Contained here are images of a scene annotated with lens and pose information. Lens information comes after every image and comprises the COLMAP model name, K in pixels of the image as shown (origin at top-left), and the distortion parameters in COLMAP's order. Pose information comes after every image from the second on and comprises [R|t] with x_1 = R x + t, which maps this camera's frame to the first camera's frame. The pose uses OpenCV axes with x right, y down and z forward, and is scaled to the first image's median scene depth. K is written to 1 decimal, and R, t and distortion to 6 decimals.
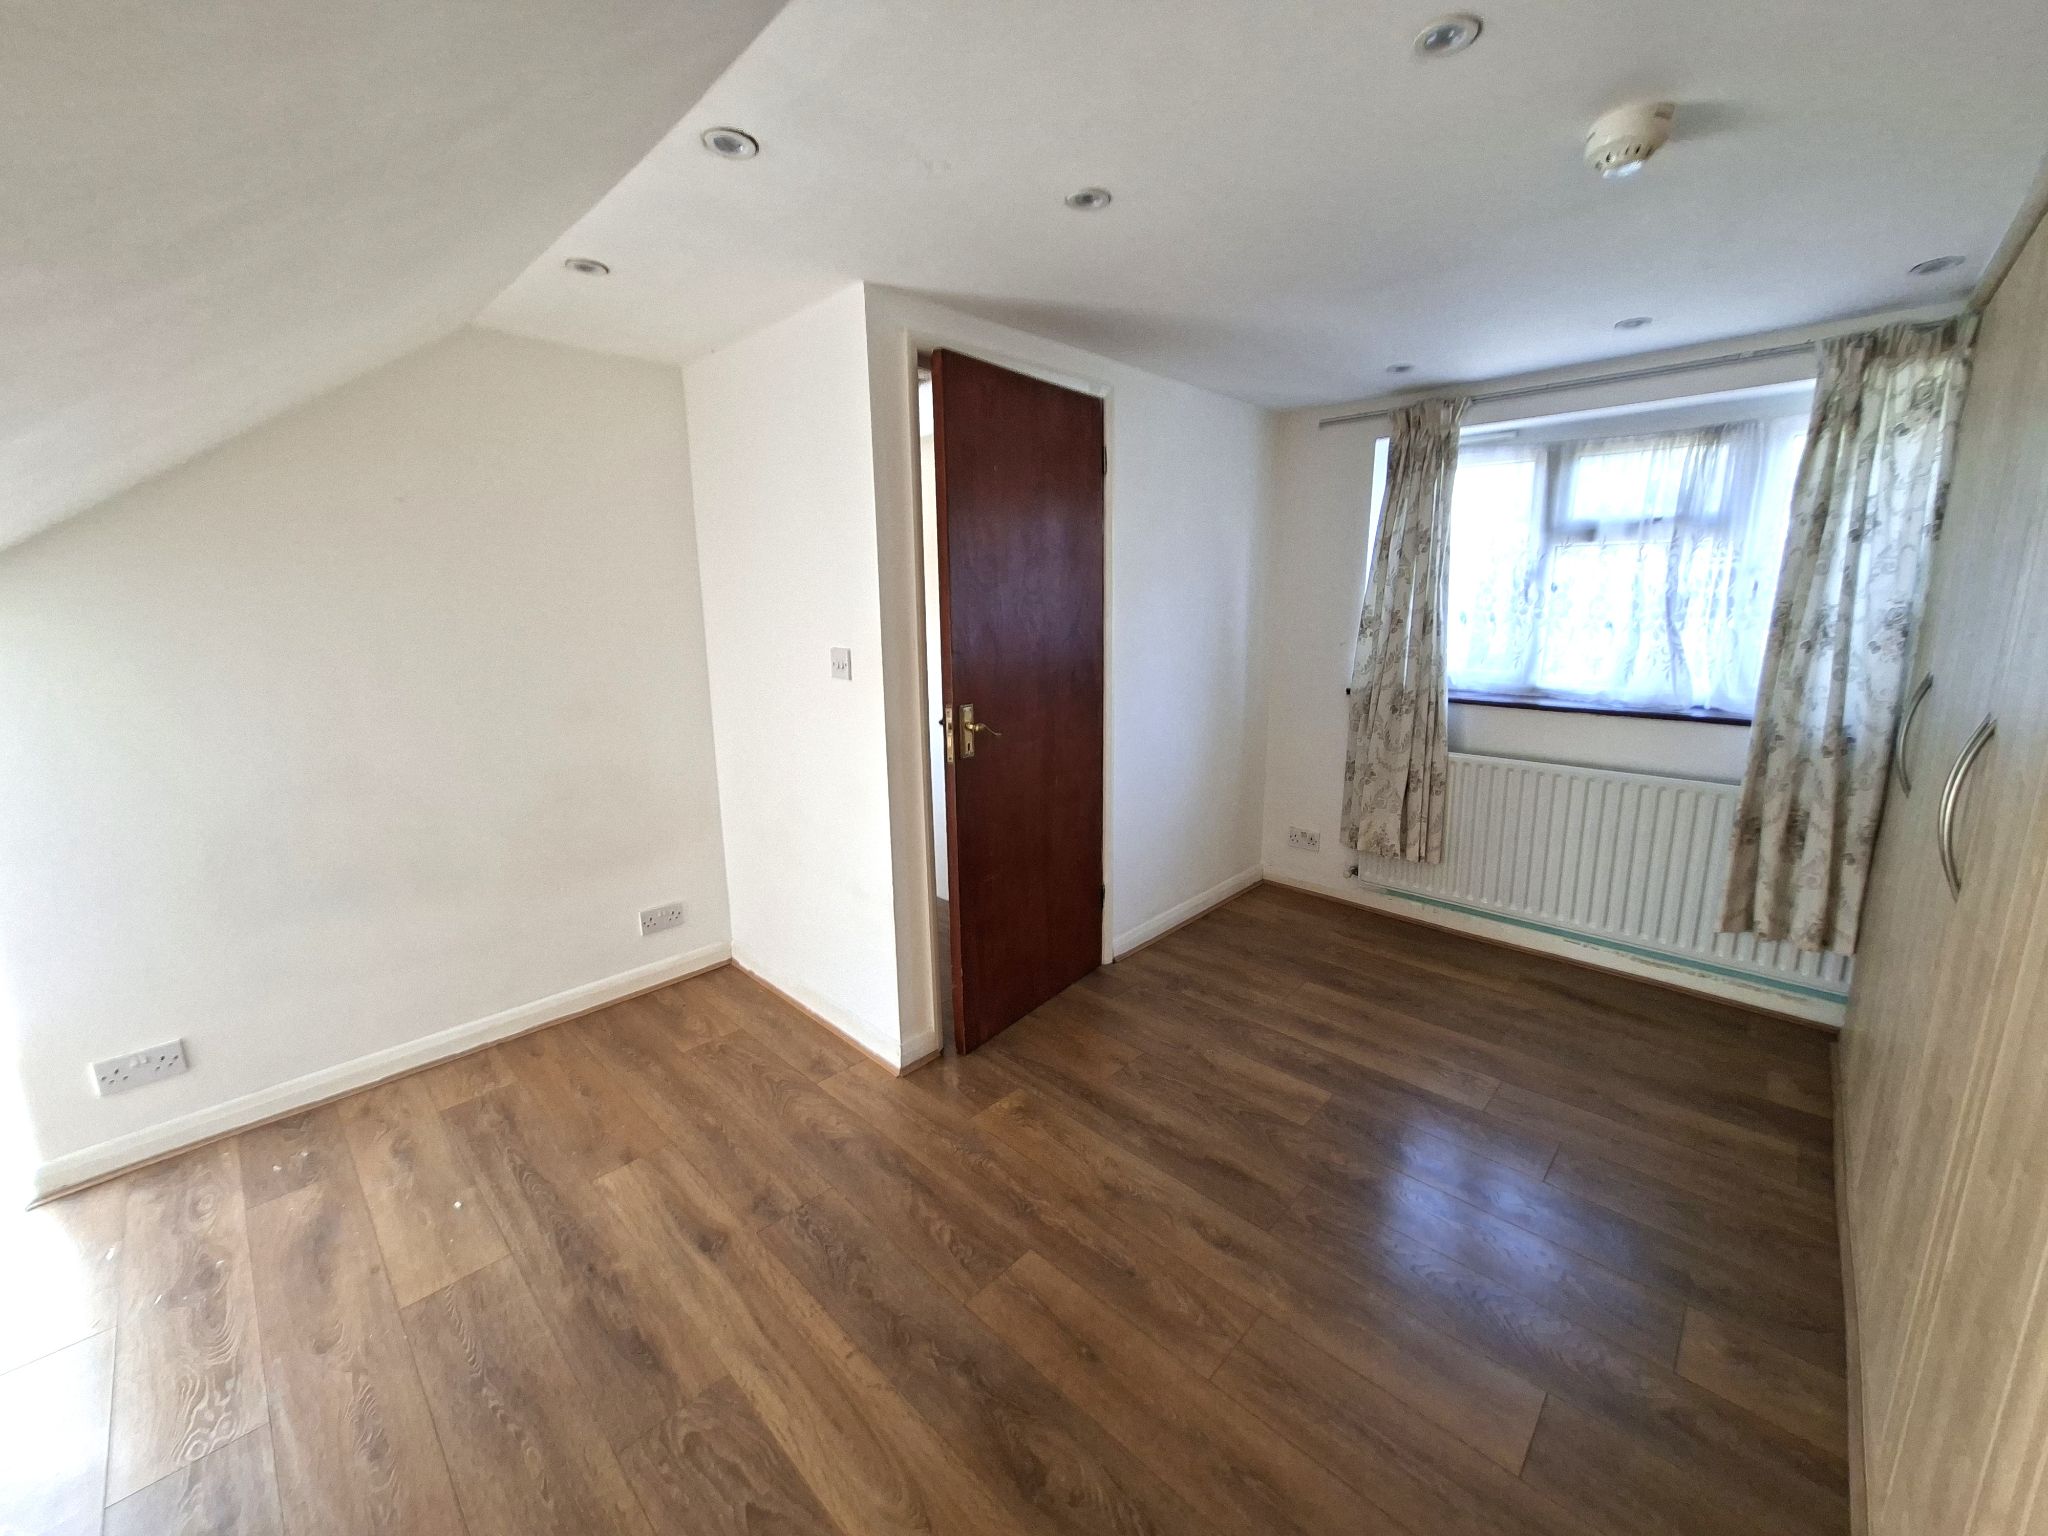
lens RADIAL K [[809.3, 0, 1025.5], [0, 809.3, 757.1], [0, 0, 1]] dist [-0.007845, 0.003184]
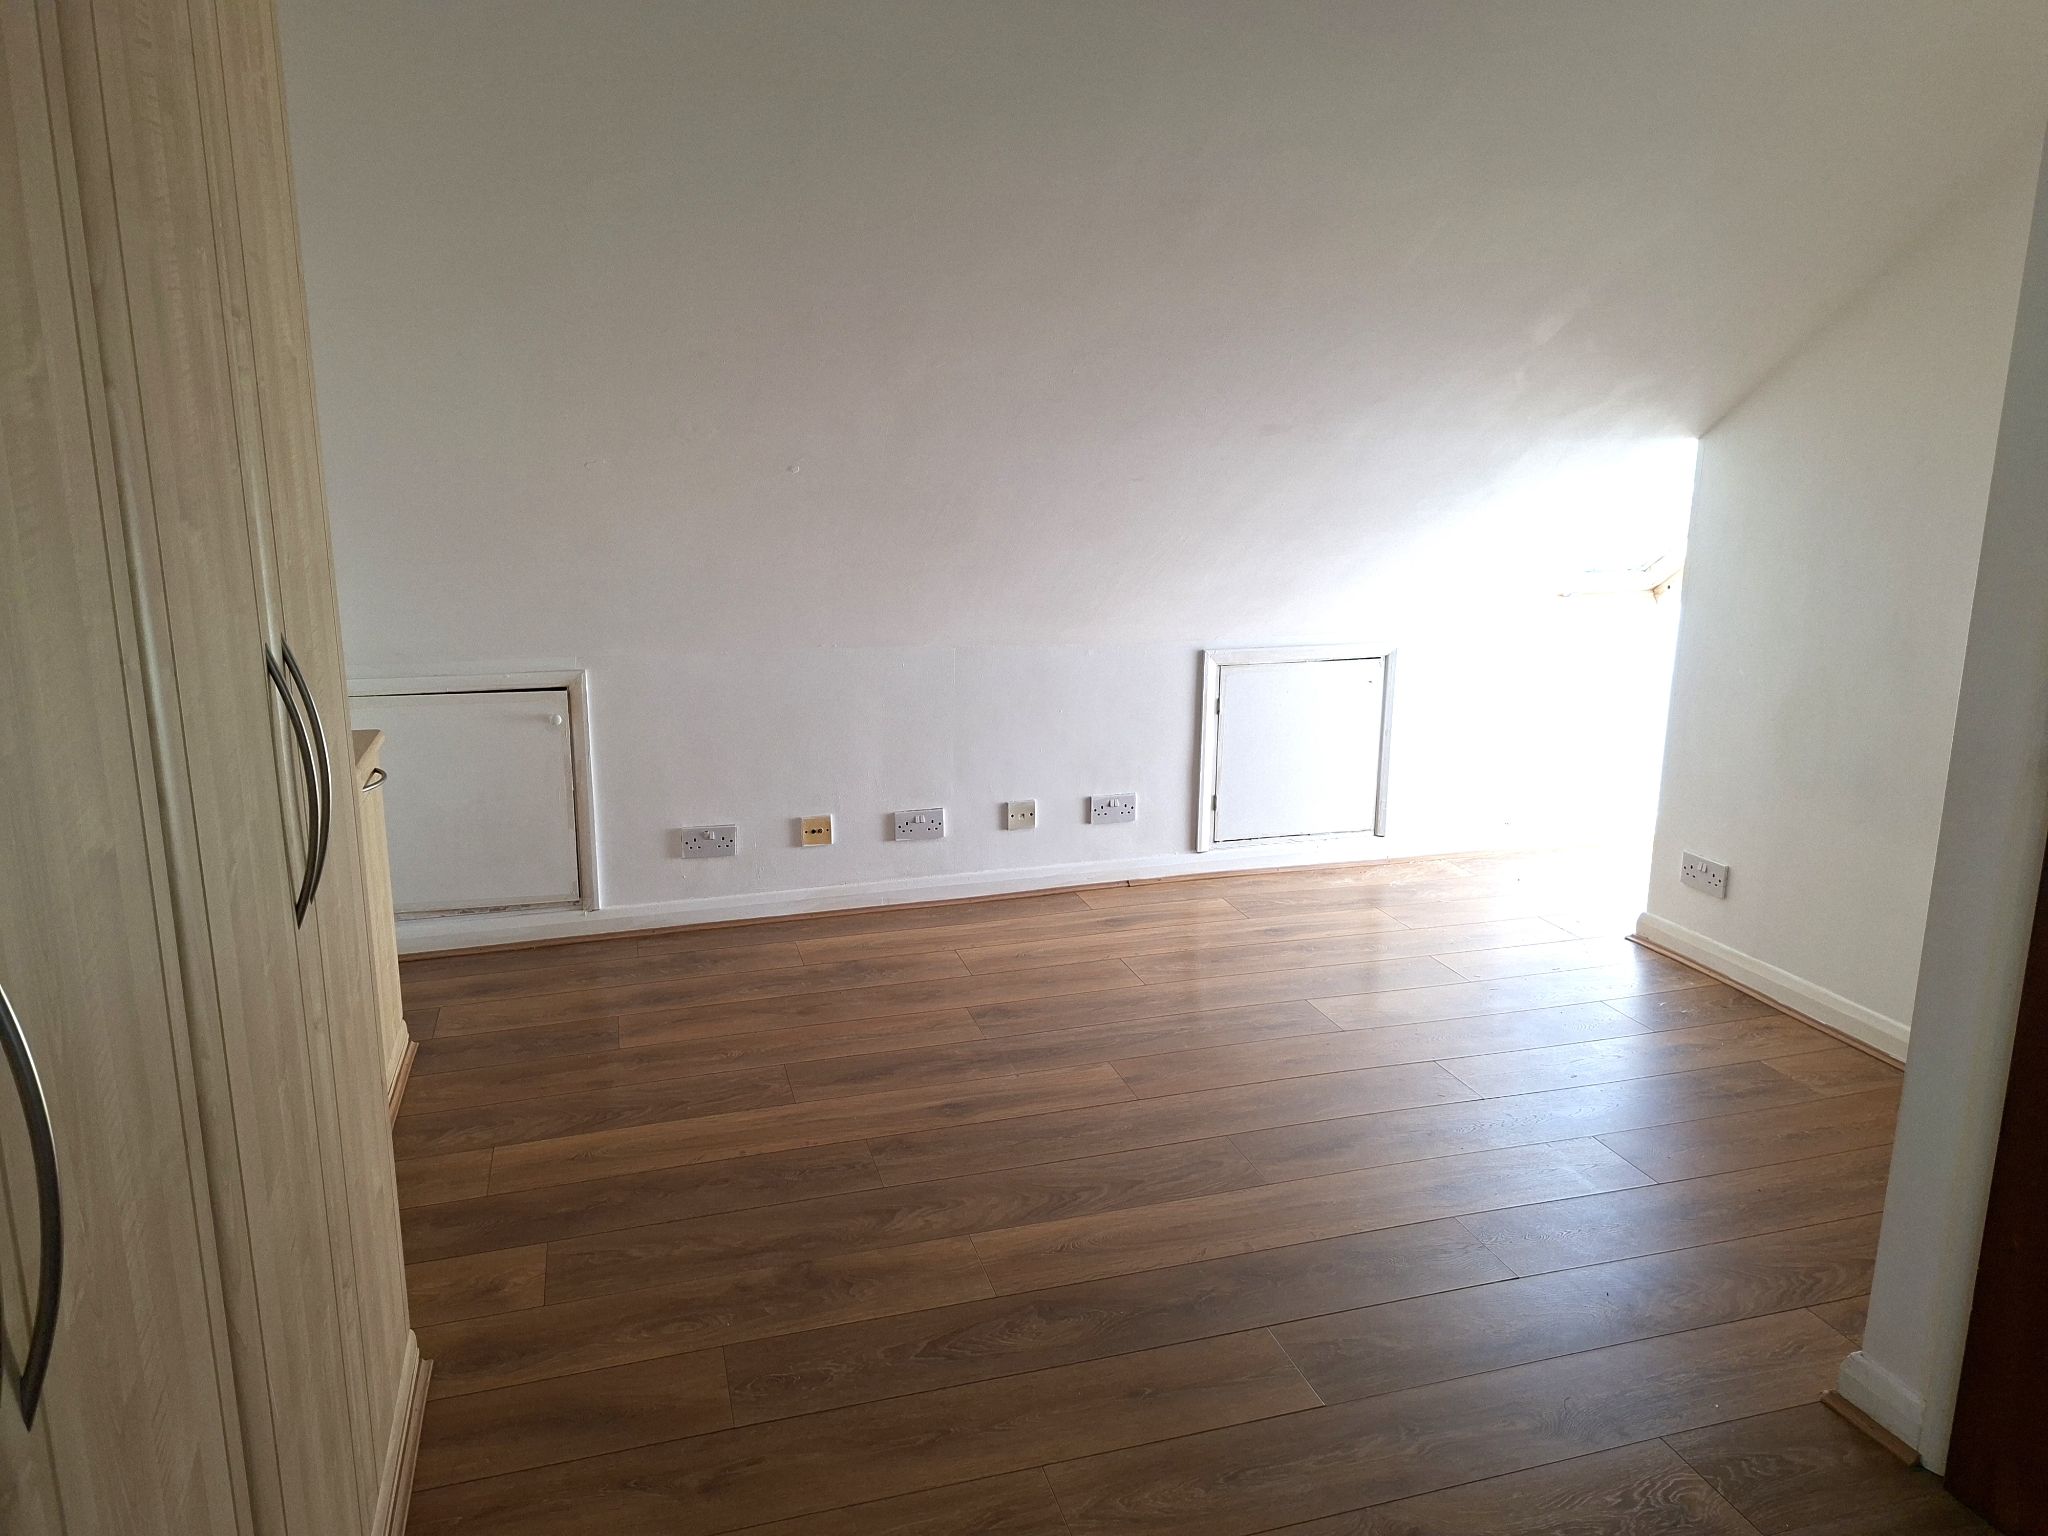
lens RADIAL K [[1406.1, 0, 1021.2], [0, 1406.1, 766.3], [0, 0, 1]] dist [0.059304, -0.059870]
pose [[-0.487682, 0.216438, -0.845766, 0.840109], [-0.170373, 0.926559, 0.335353, -0.207581], [0.856235, 0.307642, -0.414991, 0.902005]]
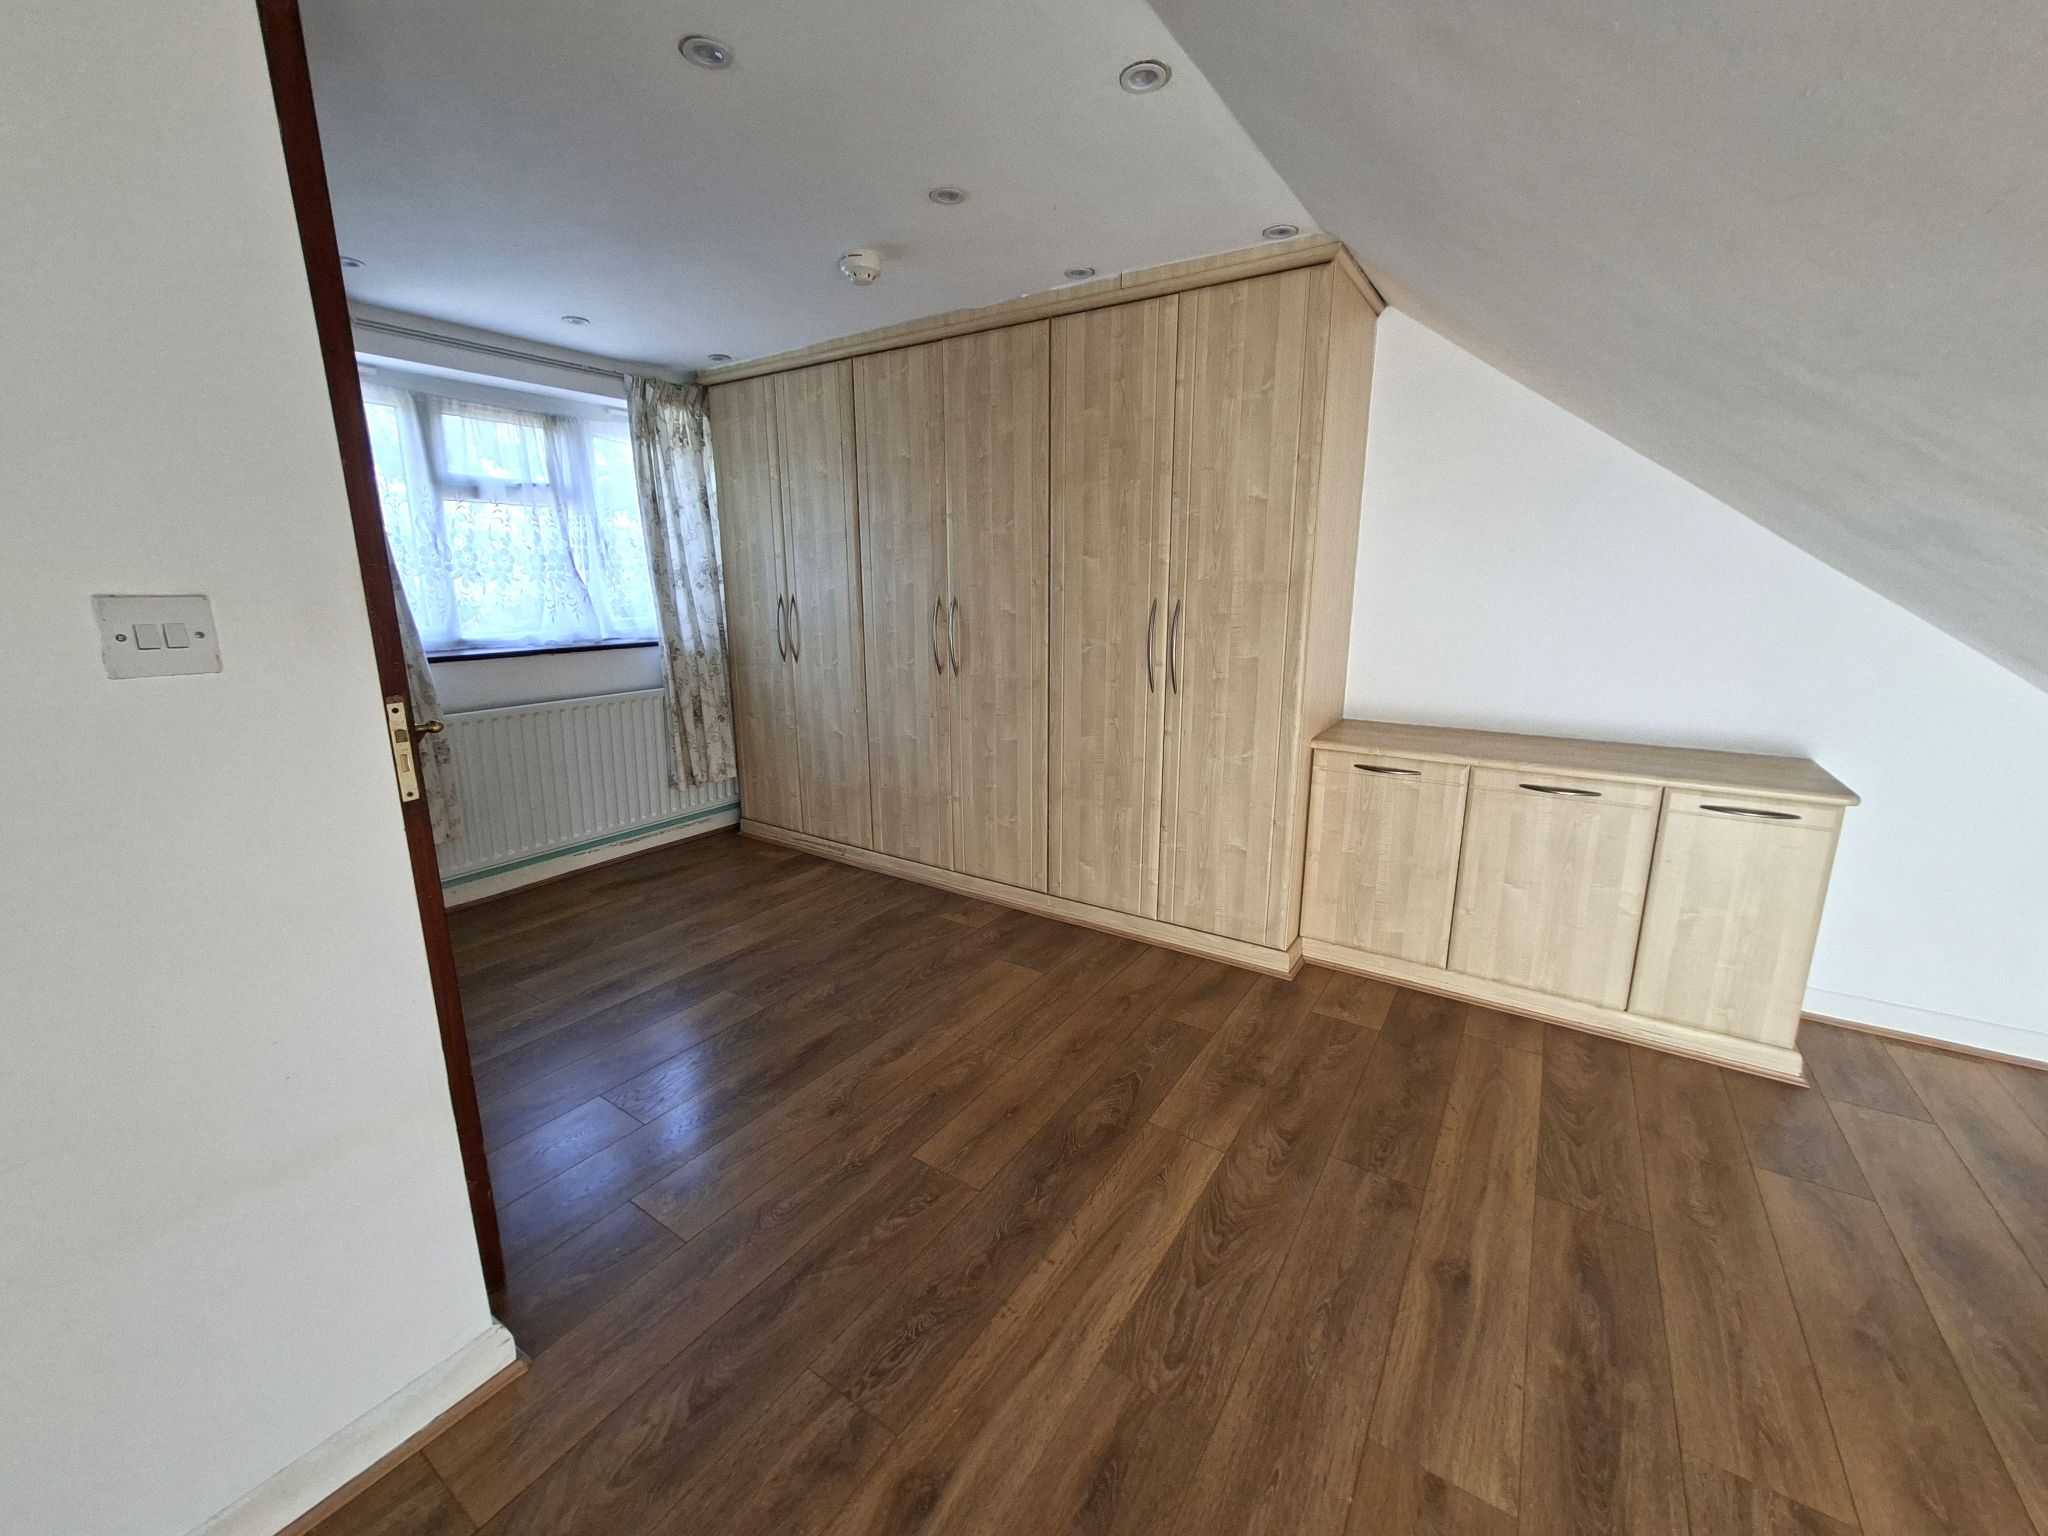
lens RADIAL K [[809.3, 0, 1036.9], [0, 809.3, 762.1], [0, 0, 1]] dist [-0.007845, 0.003184]
pose [[-0.195023, -0.209562, 0.958149, -0.735296], [0.194362, 0.949276, 0.247183, -0.074620], [-0.961348, 0.234434, -0.144400, 0.709162]]
